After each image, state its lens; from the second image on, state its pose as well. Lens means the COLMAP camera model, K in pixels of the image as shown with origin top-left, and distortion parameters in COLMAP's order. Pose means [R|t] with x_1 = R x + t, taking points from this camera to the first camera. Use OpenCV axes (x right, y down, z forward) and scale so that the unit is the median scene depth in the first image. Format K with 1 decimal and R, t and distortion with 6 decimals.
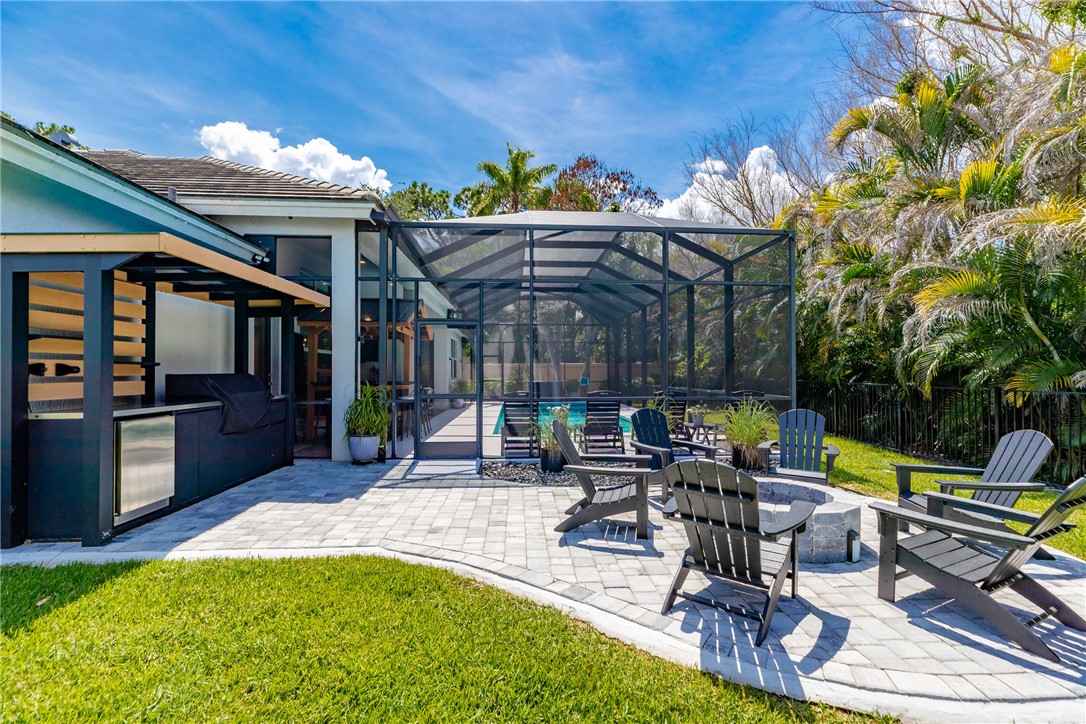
lens RADIAL K [[494.6, 0, 549.7], [0, 494.6, 367.1], [0, 0, 1]] dist [-0.000347, 0.000171]
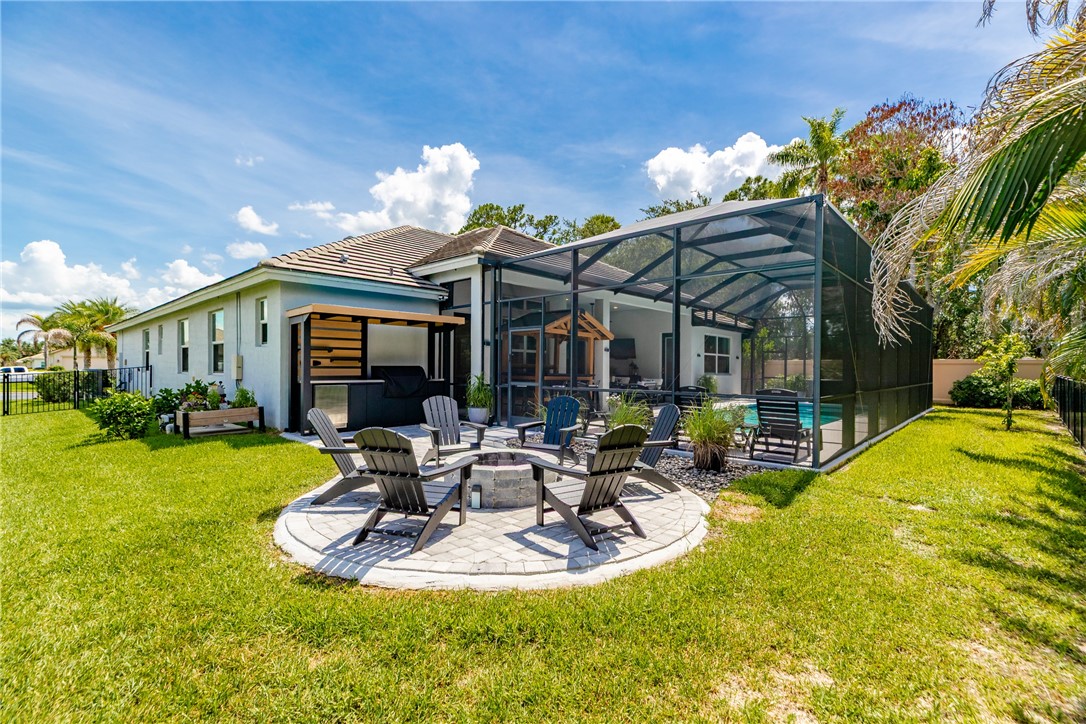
lens RADIAL K [[494.6, 0, 549.7], [0, 494.6, 367.1], [0, 0, 1]] dist [-0.000347, 0.000171]
pose [[0.682100, 0.008011, -0.731215, 0.892550], [-0.004091, 0.999966, 0.007139, 0.001929], [0.731247, -0.001878, 0.682110, 0.127633]]
